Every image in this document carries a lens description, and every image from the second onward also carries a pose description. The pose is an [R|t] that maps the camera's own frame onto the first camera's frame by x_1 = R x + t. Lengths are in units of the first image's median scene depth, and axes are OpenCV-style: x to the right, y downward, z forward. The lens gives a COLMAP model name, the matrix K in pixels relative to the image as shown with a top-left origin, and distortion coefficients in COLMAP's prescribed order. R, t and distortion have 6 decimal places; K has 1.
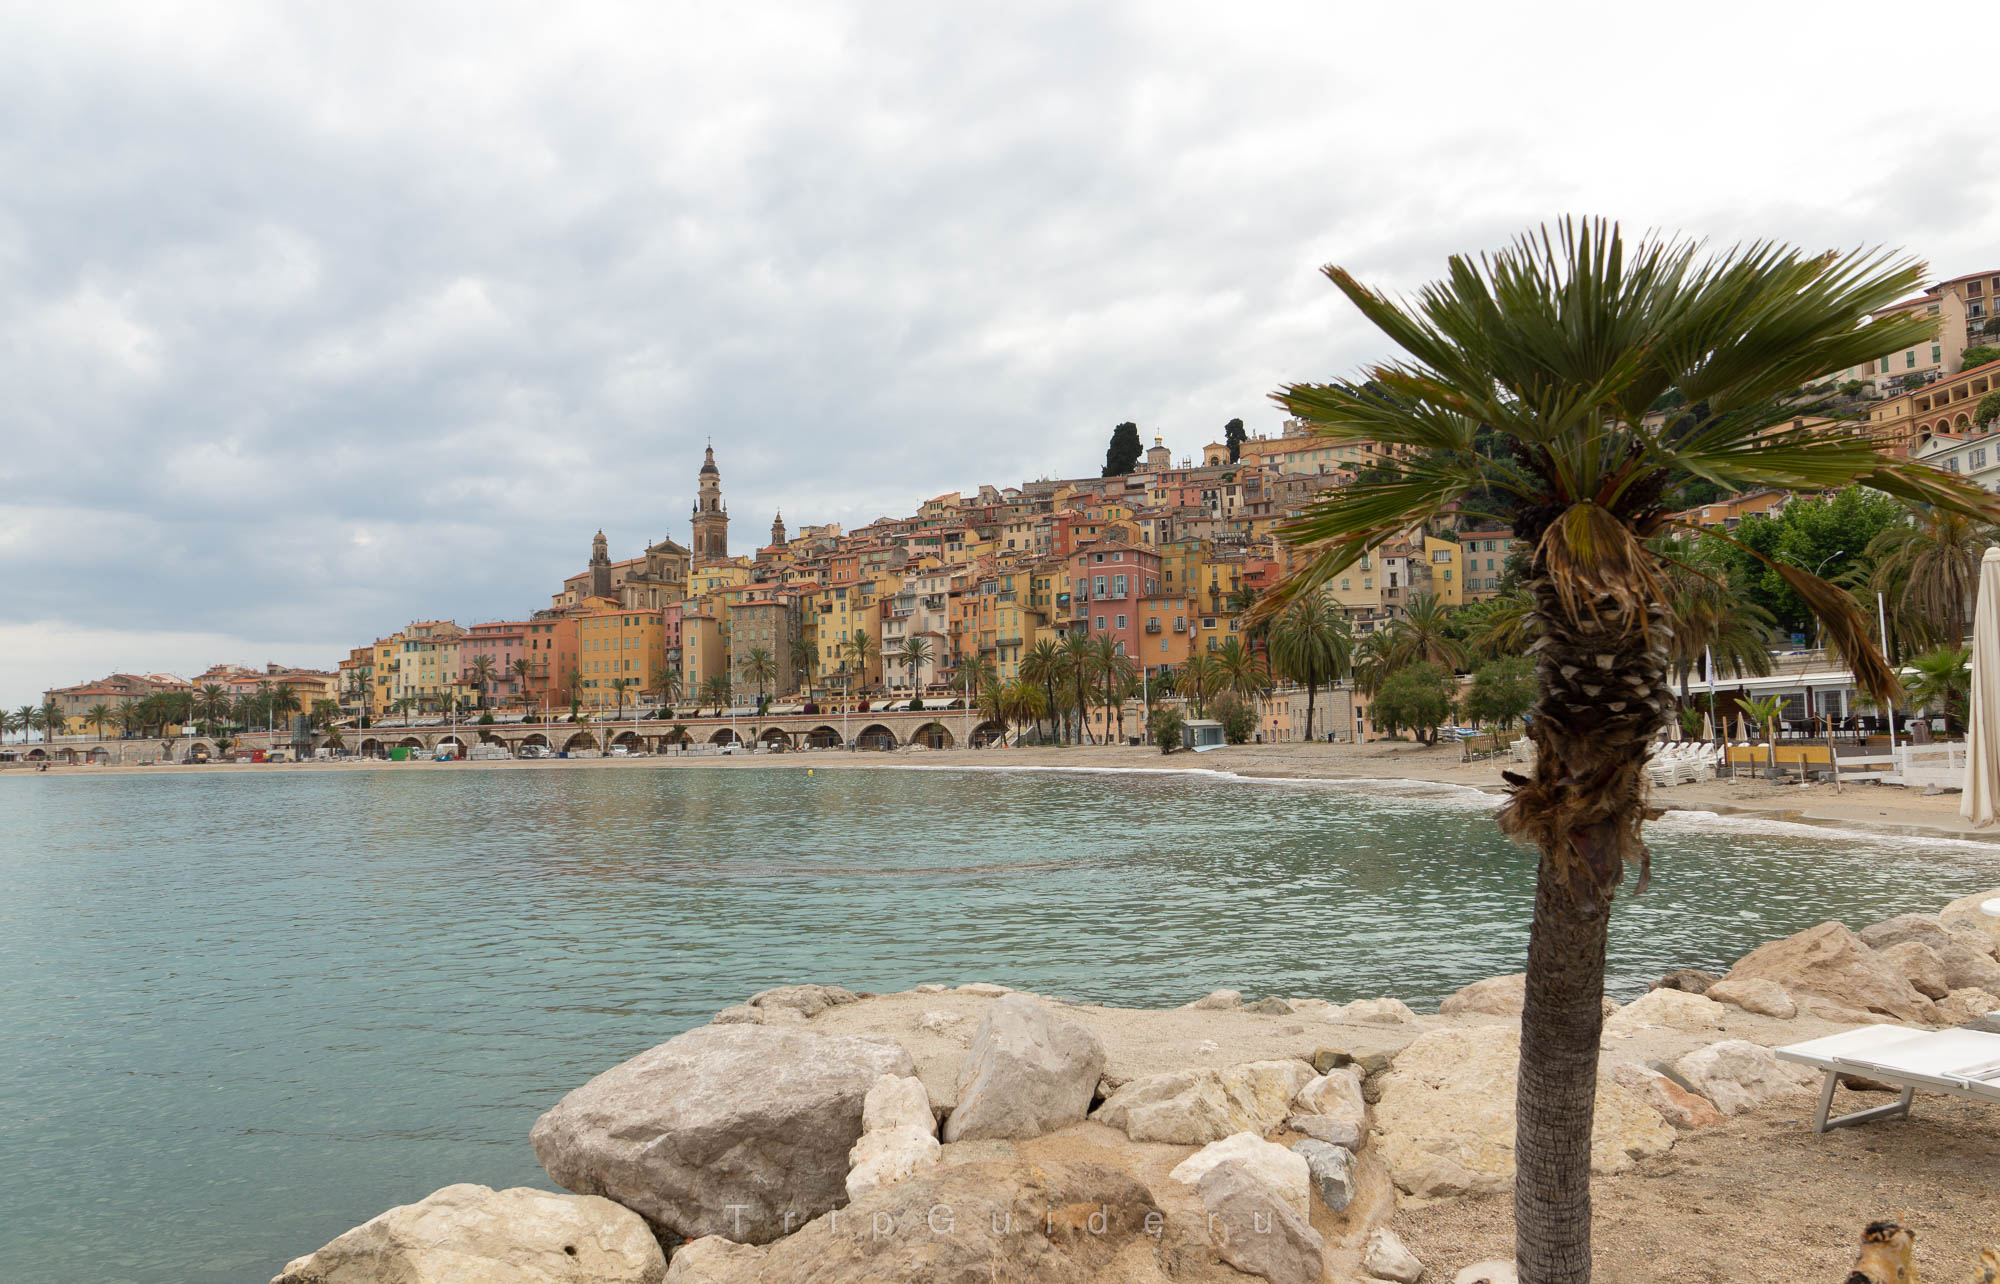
lens RADIAL K [[1397.7, 0, 973.3], [0, 1397.7, 650.5], [0, 0, 1]] dist [-0.007778, -0.000150]
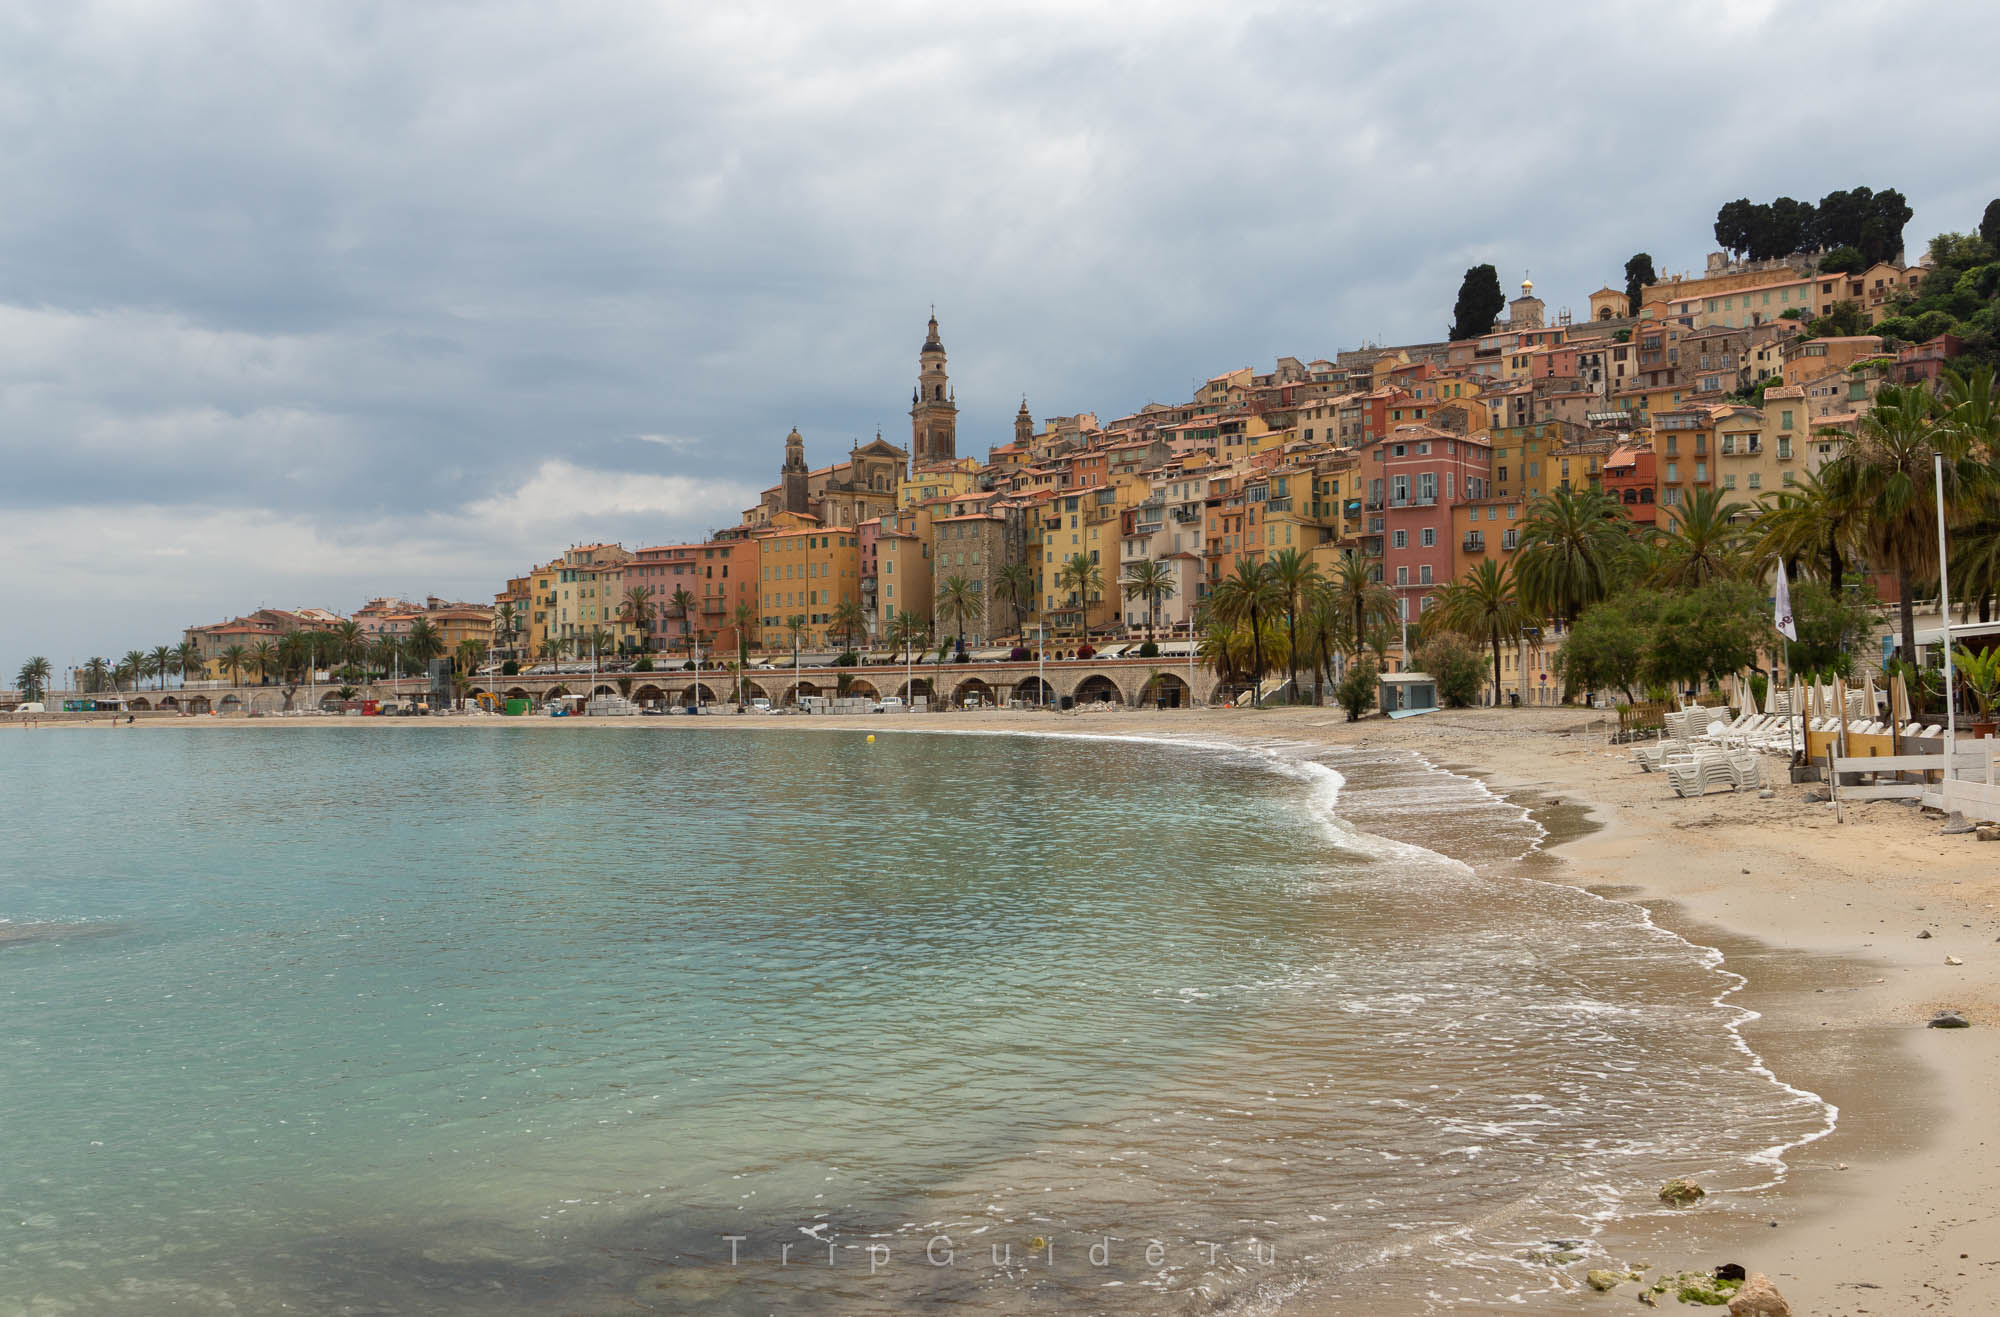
lens RADIAL K [[1776.7, 0, 987.0], [0, 1776.7, 659.7], [0, 0, 1]] dist [-0.001138, -0.004636]
pose [[0.978811, 0.004978, -0.204704, 0.056456], [0.004332, 0.998977, 0.045007, 0.000507], [0.204719, -0.044940, 0.977789, 0.031006]]
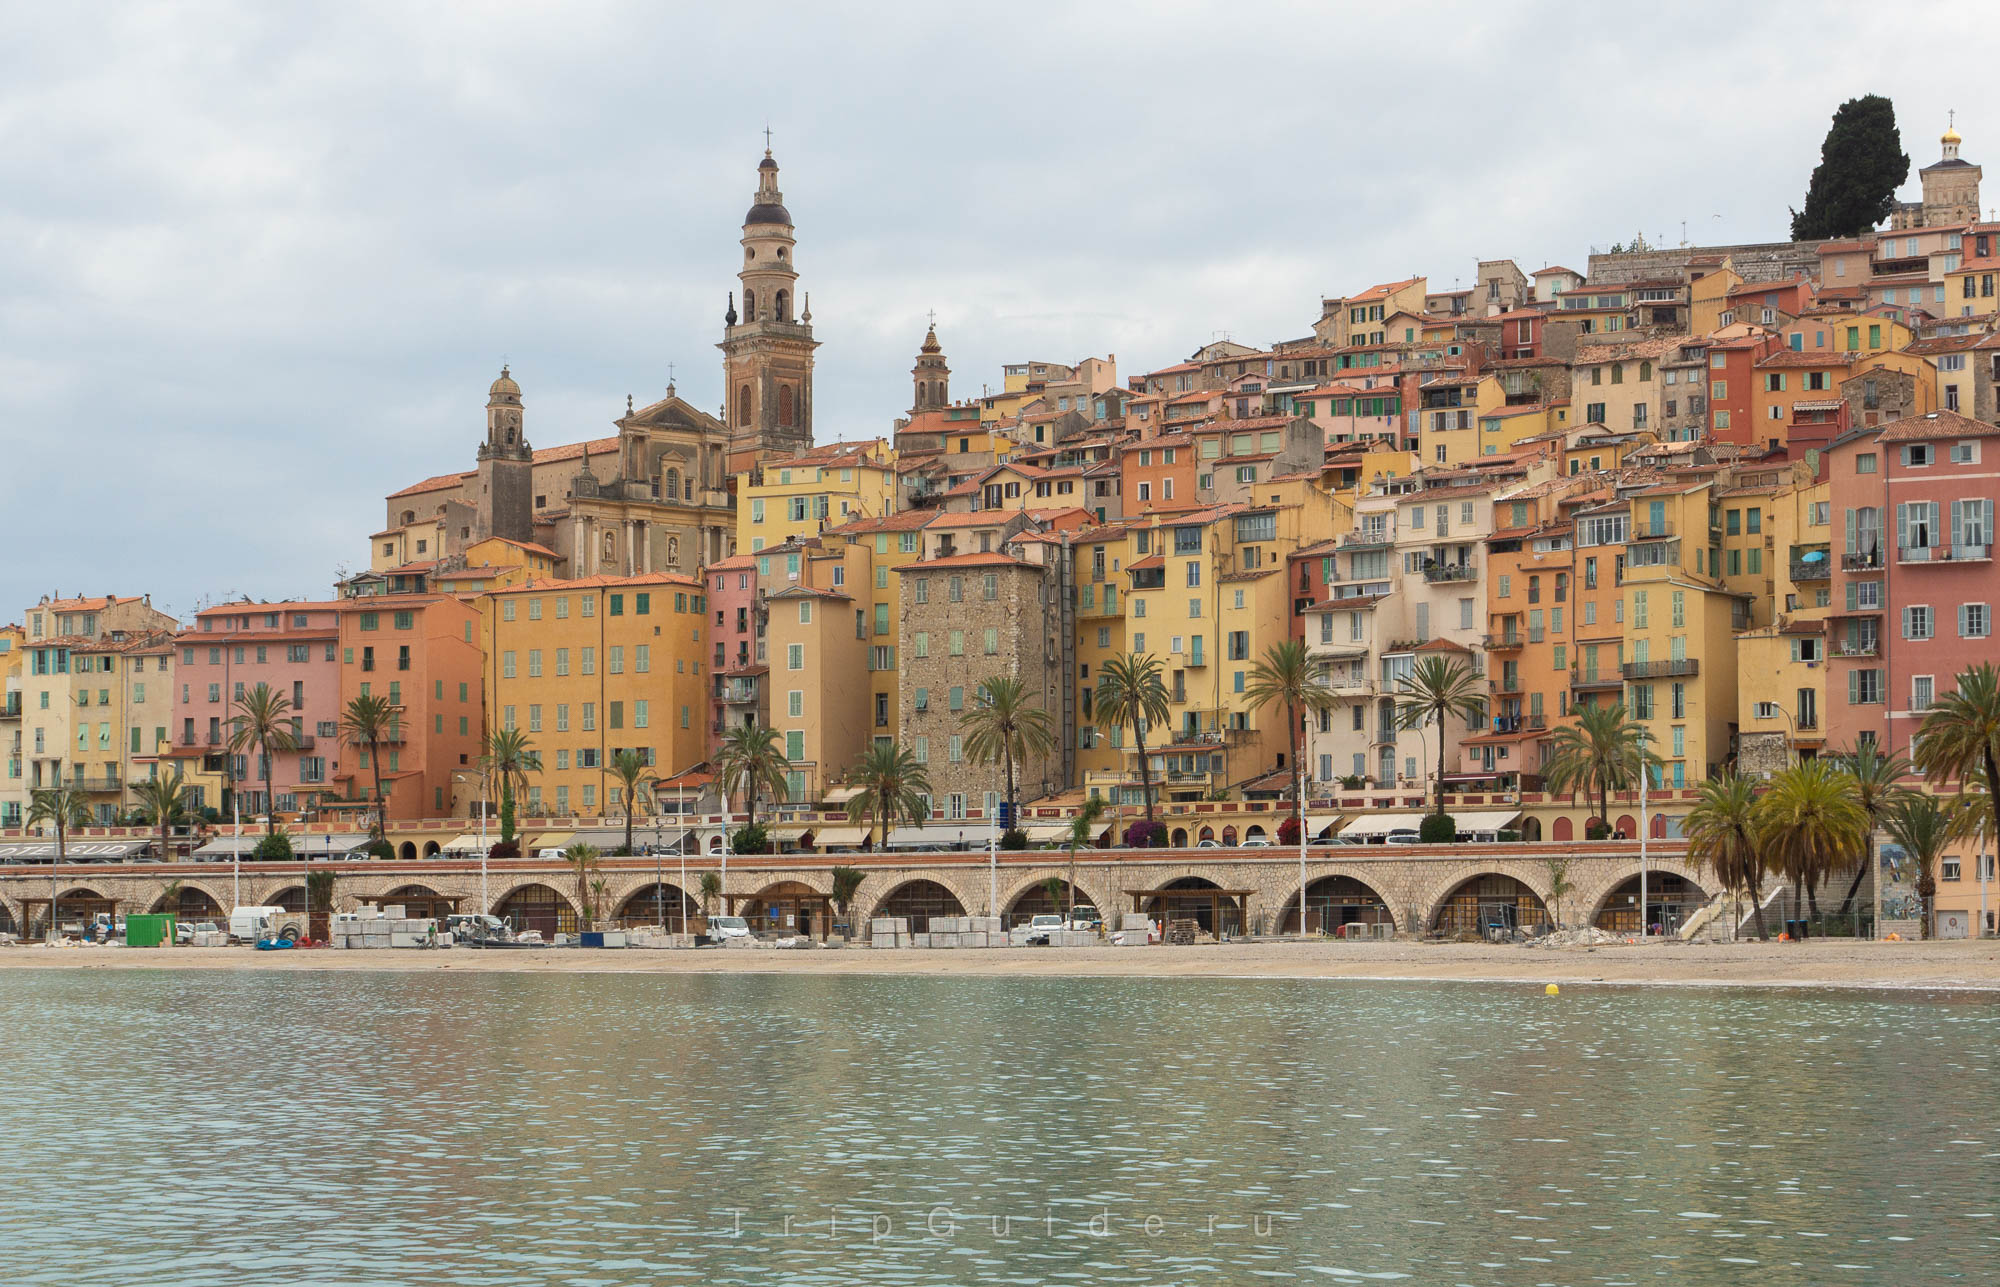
lens RADIAL K [[3666.4, 0, 937.8], [0, 3666.4, 785.3], [0, 0, 1]] dist [-0.002061, 0.024921]
pose [[0.997889, 0.014488, -0.063314, -0.092874], [-0.012730, 0.999525, 0.028079, 0.000109], [0.063690, -0.027214, 0.997599, -0.026737]]
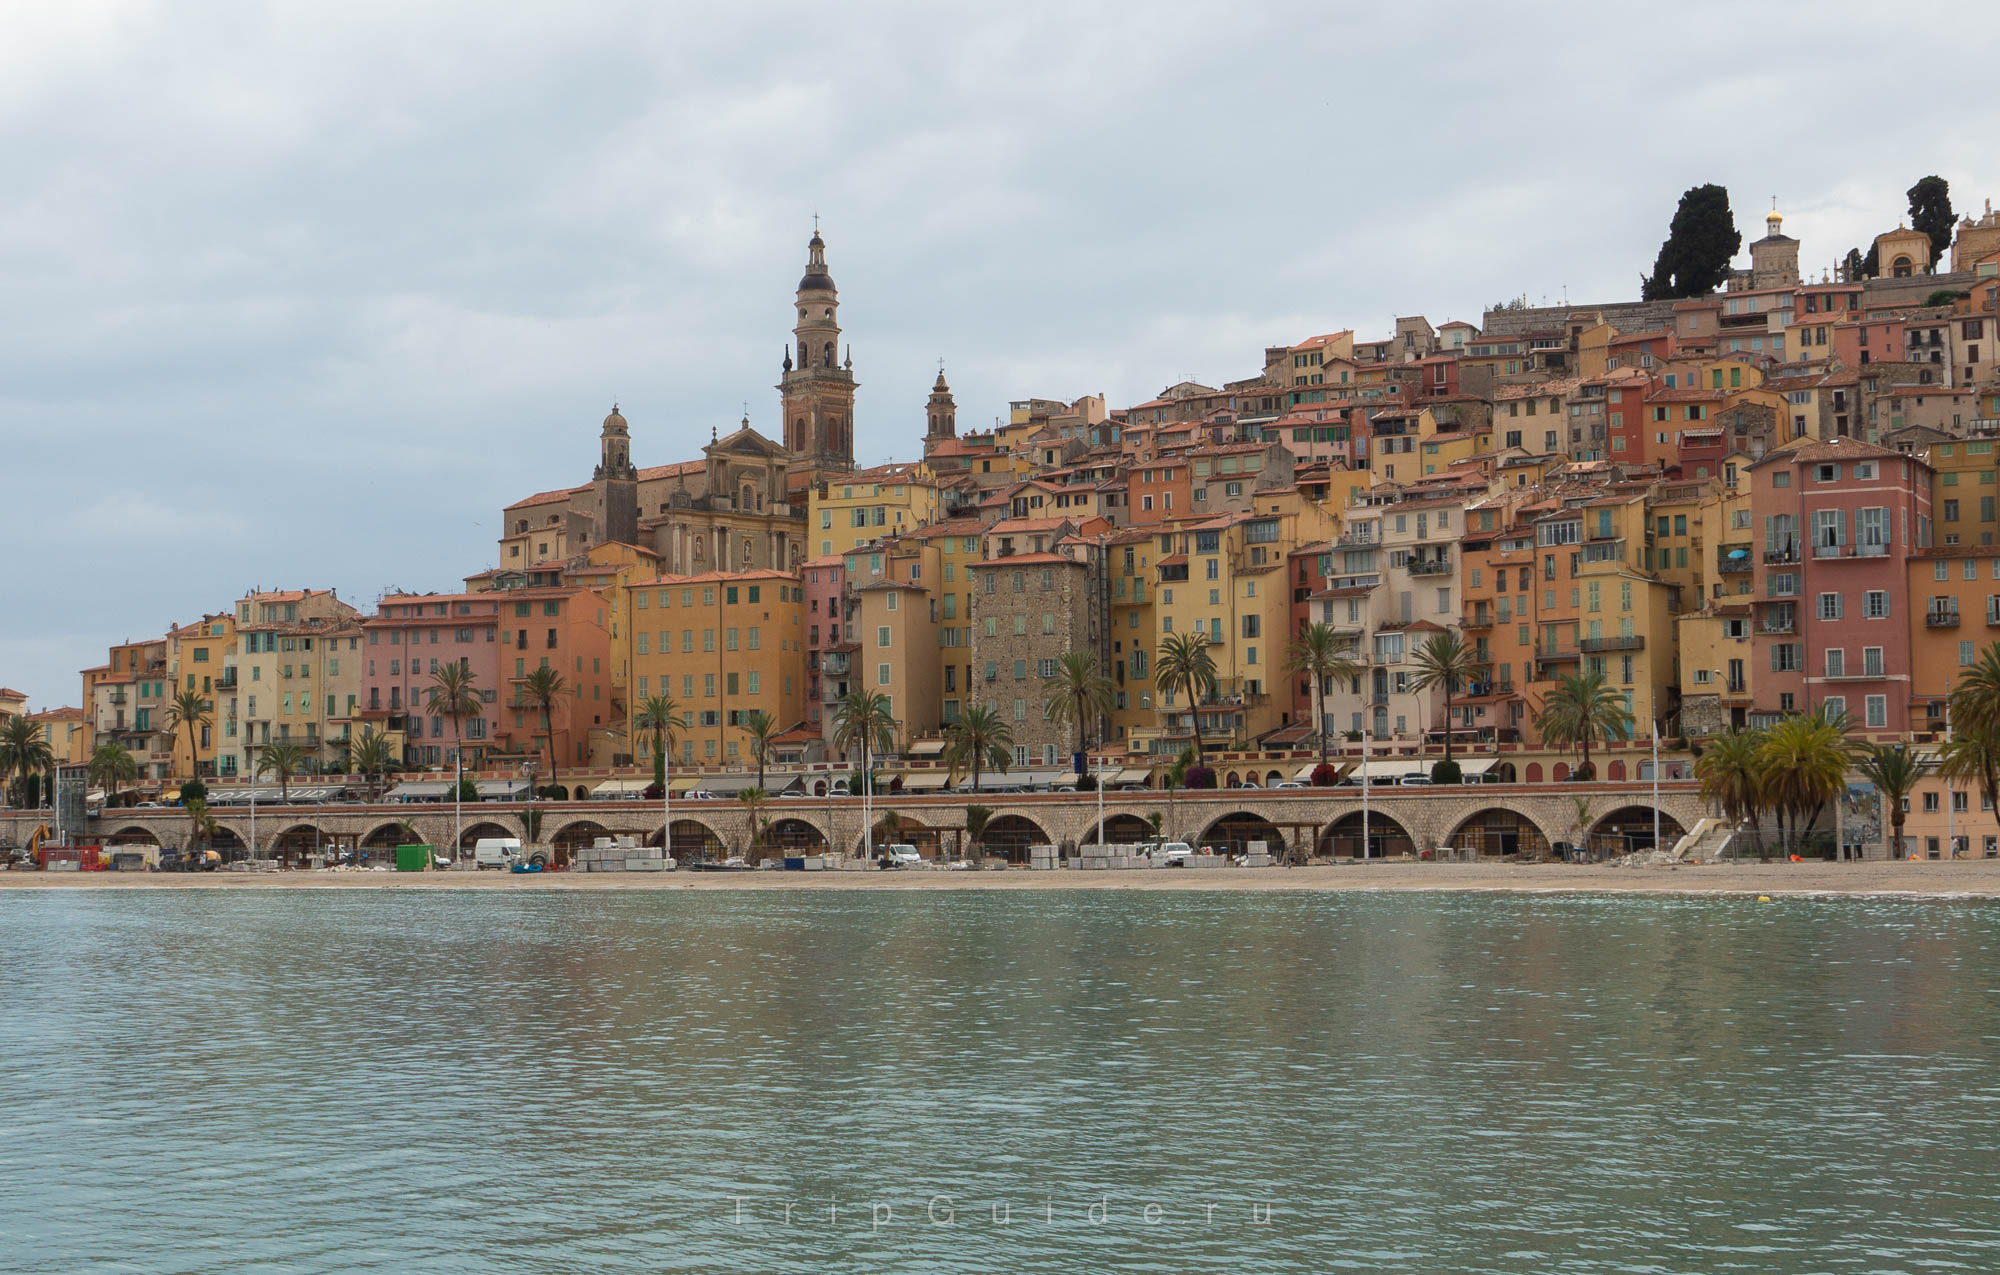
lens RADIAL K [[2987.1, 0, 778.4], [0, 2987.1, 639.0], [0, 0, 1]] dist [-0.005312, 0.019374]
pose [[0.997772, 0.008560, -0.066162, -0.164721], [-0.008934, 0.999946, -0.005355, 0.000241], [0.066112, 0.005934, 0.997795, -0.047001]]
